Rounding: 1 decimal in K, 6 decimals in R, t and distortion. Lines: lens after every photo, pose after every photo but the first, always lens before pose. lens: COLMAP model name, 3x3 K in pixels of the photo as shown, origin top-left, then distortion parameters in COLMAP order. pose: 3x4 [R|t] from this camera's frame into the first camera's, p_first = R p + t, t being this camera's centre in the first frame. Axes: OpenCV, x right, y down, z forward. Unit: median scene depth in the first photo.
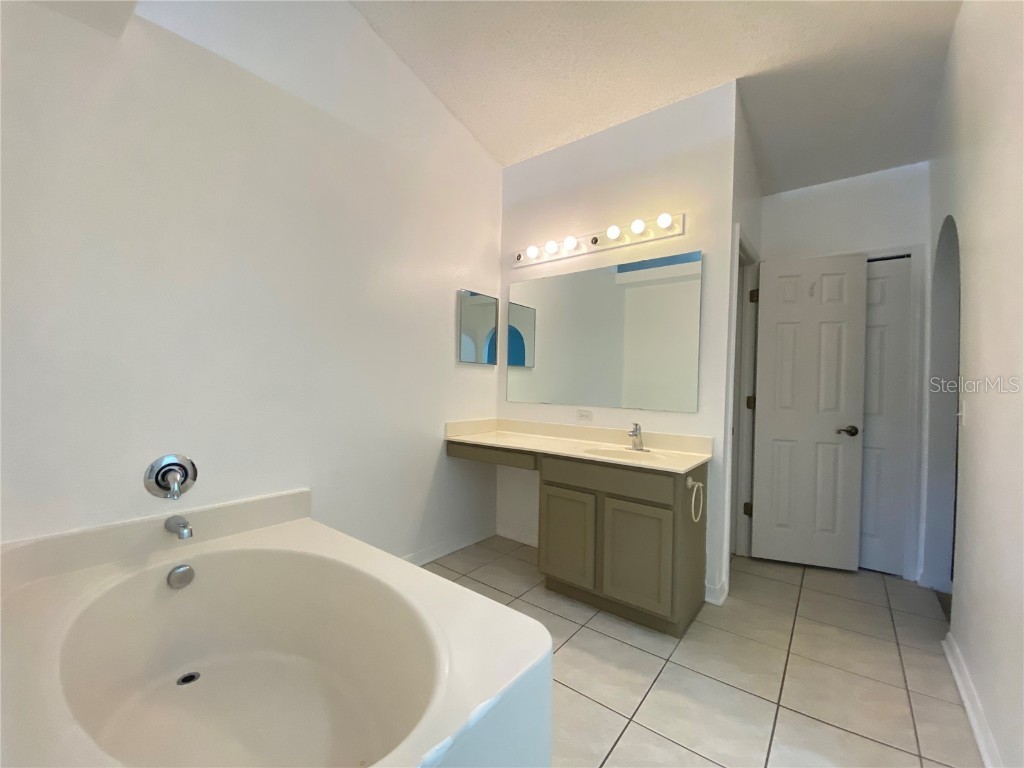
lens RADIAL K [[418.9, 0, 511.6], [0, 418.9, 385.3], [0, 0, 1]] dist [-0.001680, -0.000213]
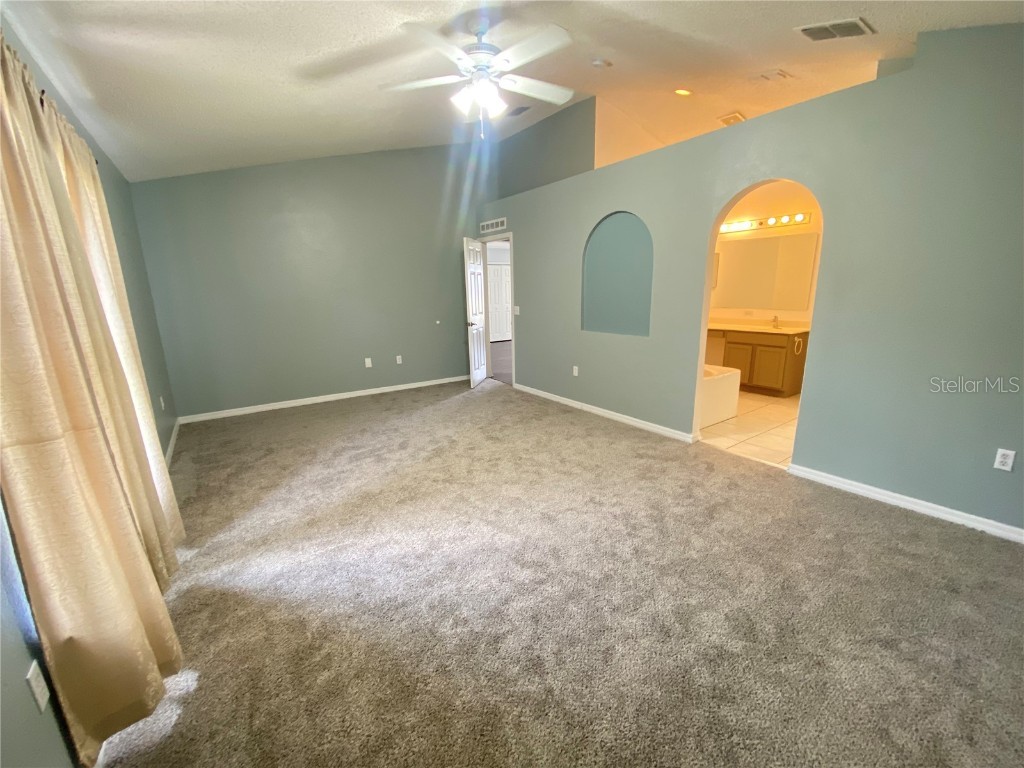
lens RADIAL K [[418.9, 0, 512.5], [0, 418.9, 385.3], [0, 0, 1]] dist [-0.001680, -0.000213]
pose [[0.951877, 0.023533, -0.305575, -0.339249], [0.045324, 0.975276, 0.216295, -0.092559], [0.303110, -0.219736, 0.927276, -1.551380]]
